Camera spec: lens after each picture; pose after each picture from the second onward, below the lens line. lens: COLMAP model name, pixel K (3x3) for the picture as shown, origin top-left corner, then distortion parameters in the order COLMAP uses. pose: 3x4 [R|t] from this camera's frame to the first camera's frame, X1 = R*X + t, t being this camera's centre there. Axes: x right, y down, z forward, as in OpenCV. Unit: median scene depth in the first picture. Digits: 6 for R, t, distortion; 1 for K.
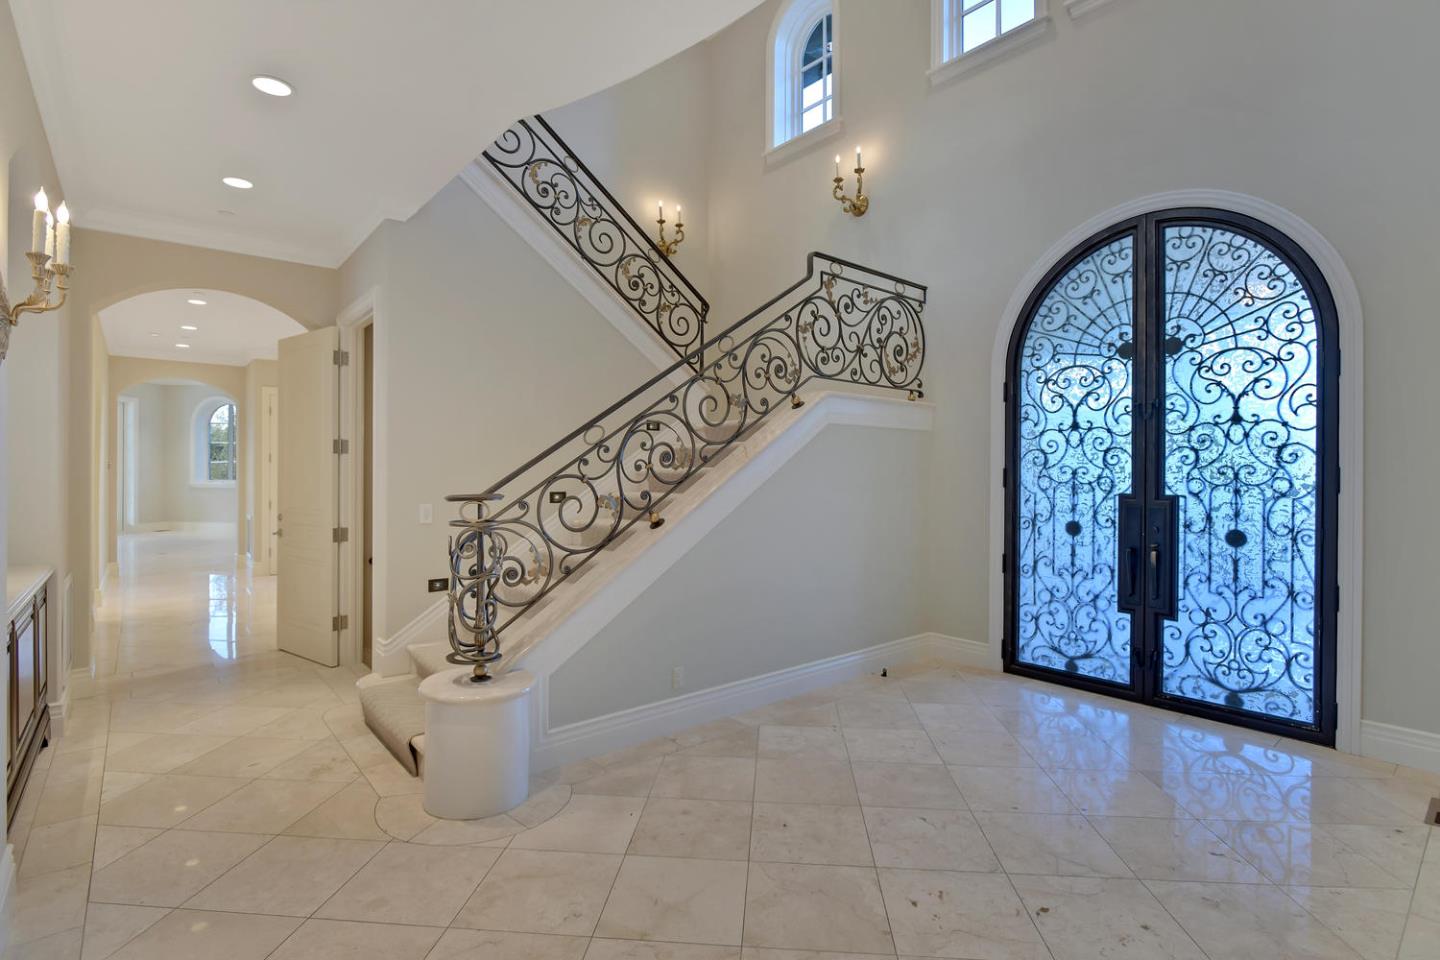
lens RADIAL K [[694.4, 0, 724.9], [0, 694.4, 475.8], [0, 0, 1]] dist [-0.018769, 0.000233]
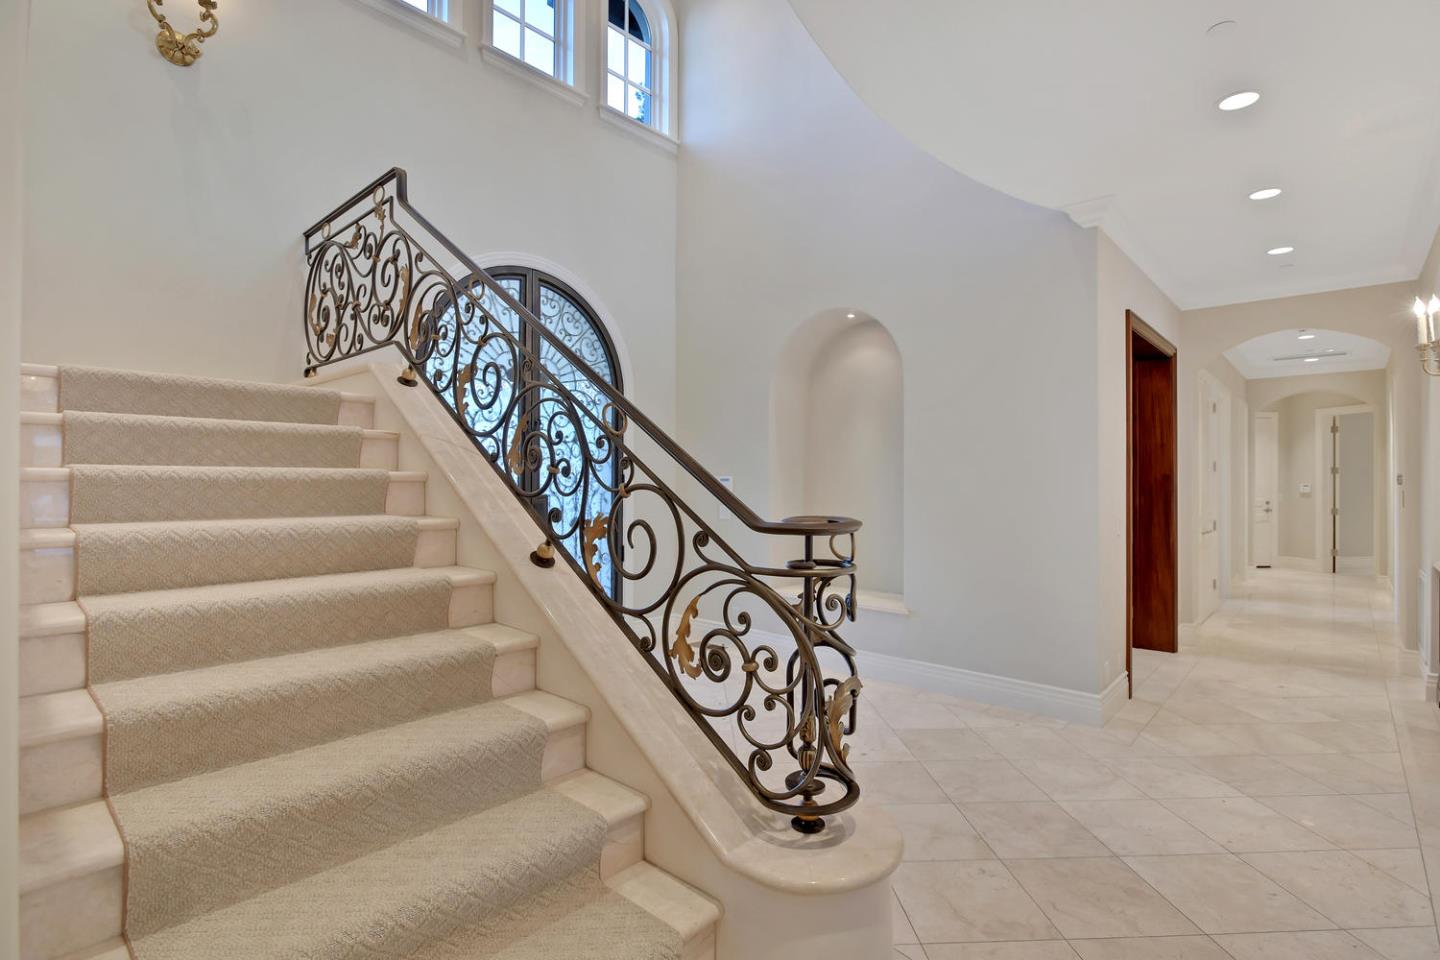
lens RADIAL K [[694.4, 0, 724.9], [0, 694.4, 475.8], [0, 0, 1]] dist [-0.018769, 0.000233]
pose [[-0.131571, -0.000203, 0.991307, -0.738715], [0.001527, 0.999999, 0.000408, -0.008872], [-0.991306, 0.001568, -0.131571, 0.903795]]
